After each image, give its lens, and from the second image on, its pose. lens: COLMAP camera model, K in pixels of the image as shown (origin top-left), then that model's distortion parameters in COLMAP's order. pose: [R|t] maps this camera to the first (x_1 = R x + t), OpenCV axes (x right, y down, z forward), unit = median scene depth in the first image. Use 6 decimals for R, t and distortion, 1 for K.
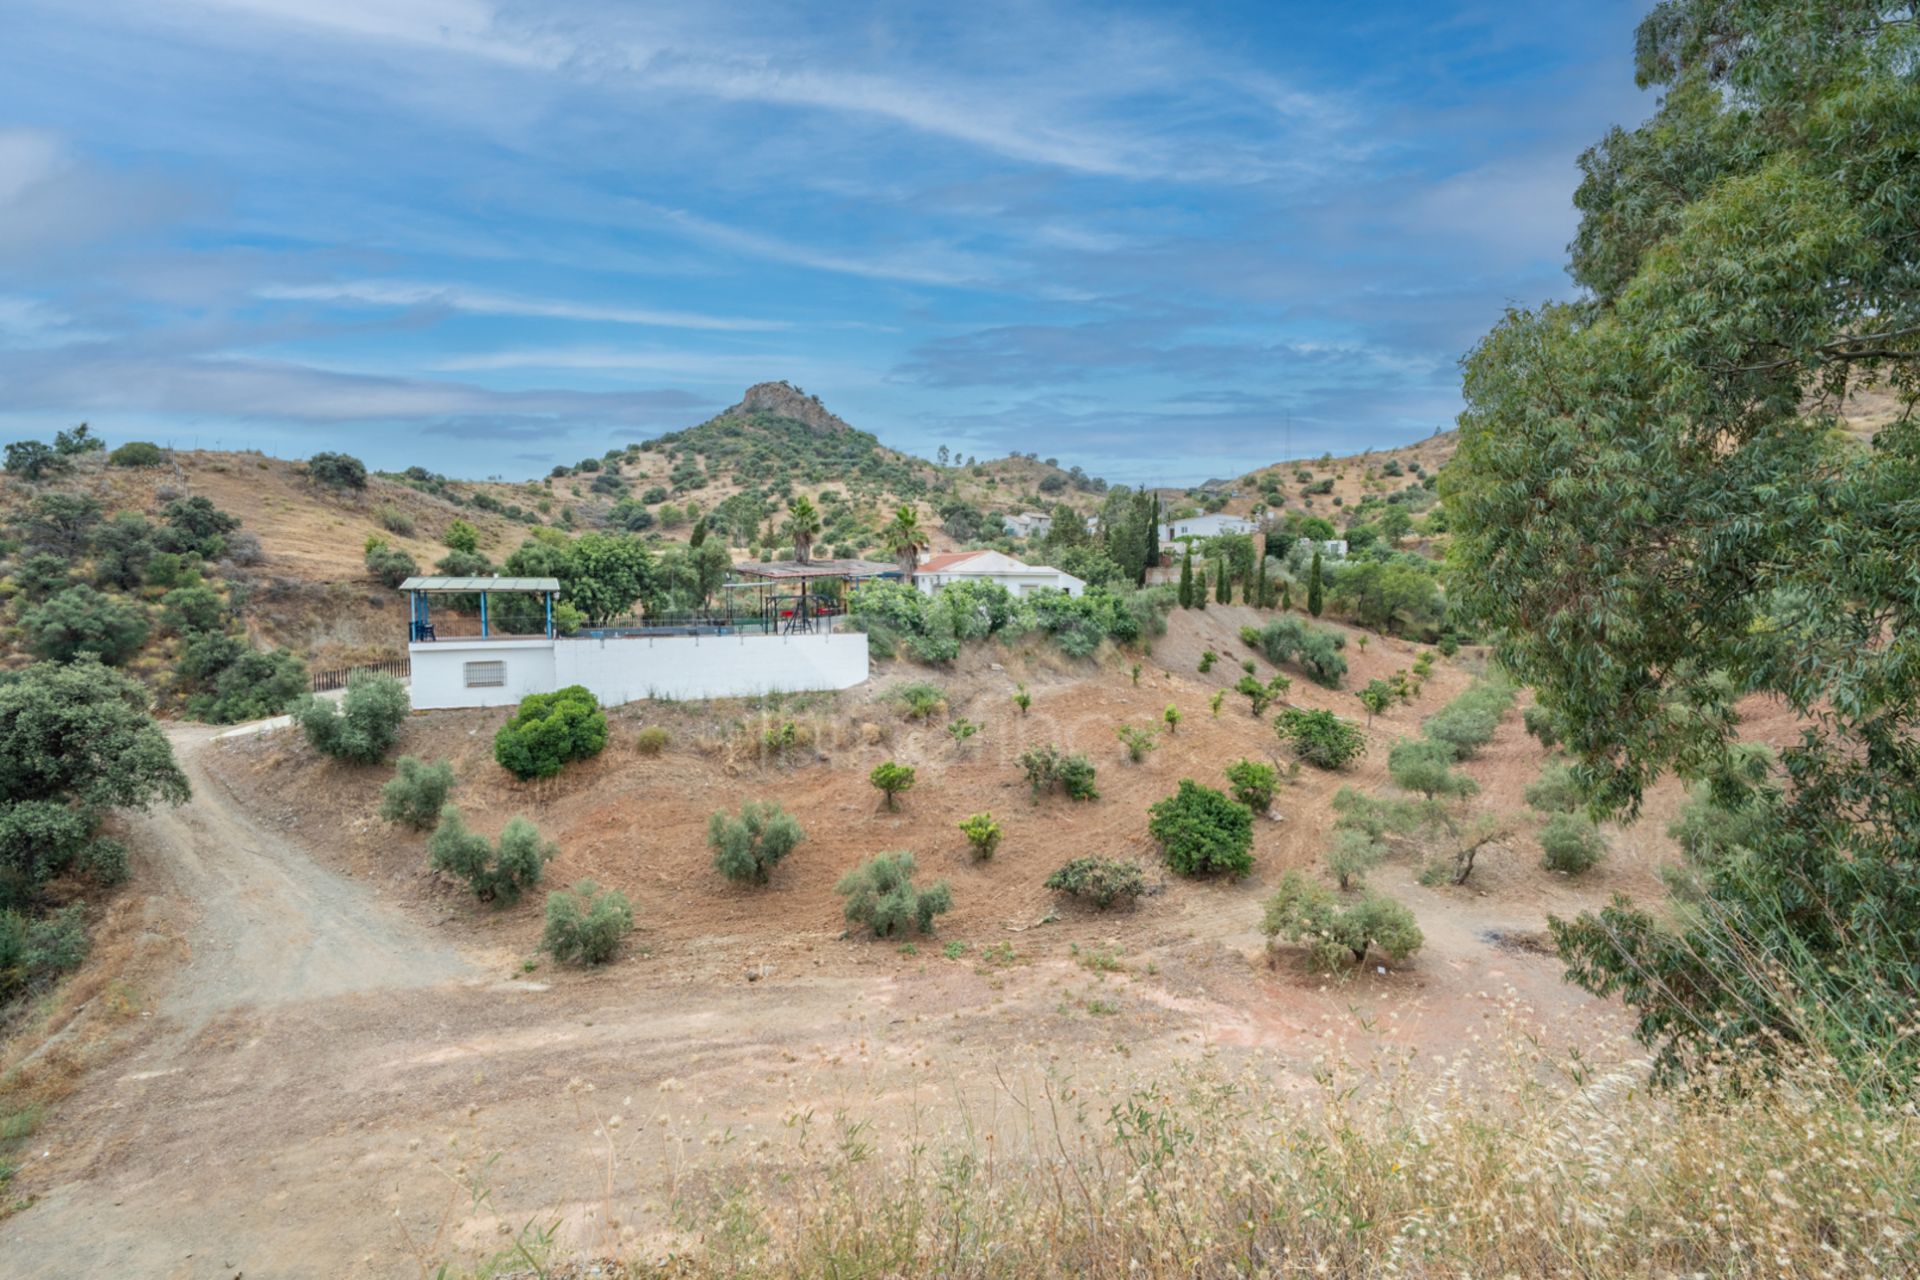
lens RADIAL K [[895.9, 0, 960.0], [0, 895.9, 640.0], [0, 0, 1]] dist [-0.002485, 0.000212]
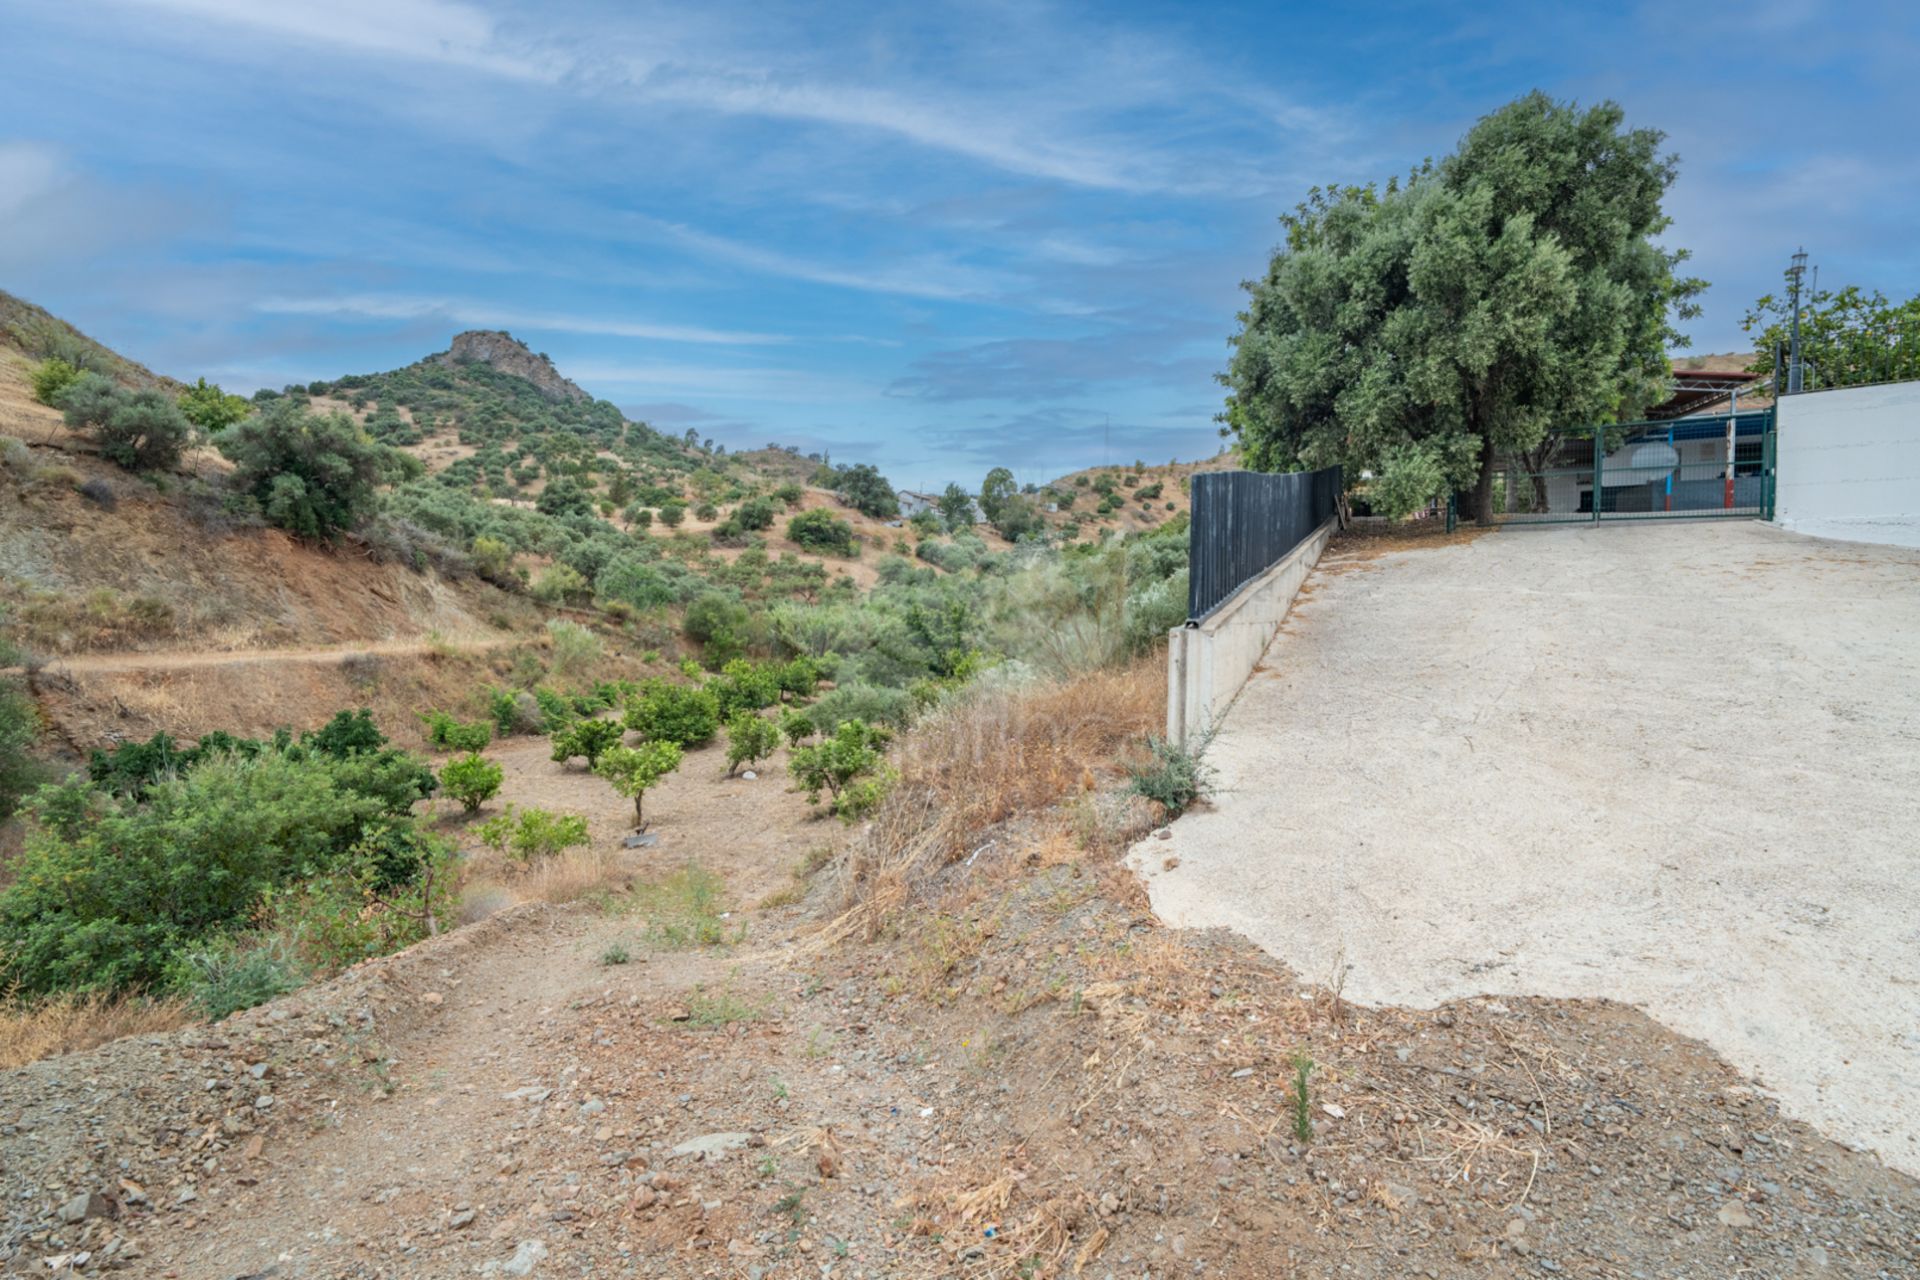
lens RADIAL K [[895.9, 0, 960.0], [0, 895.9, 640.0], [0, 0, 1]] dist [-0.002485, 0.000212]
pose [[0.942936, 0.012782, 0.332730, -0.092027], [-0.008307, 0.999855, -0.014866, 0.007048], [-0.332871, 0.011254, 0.942905, 0.104168]]
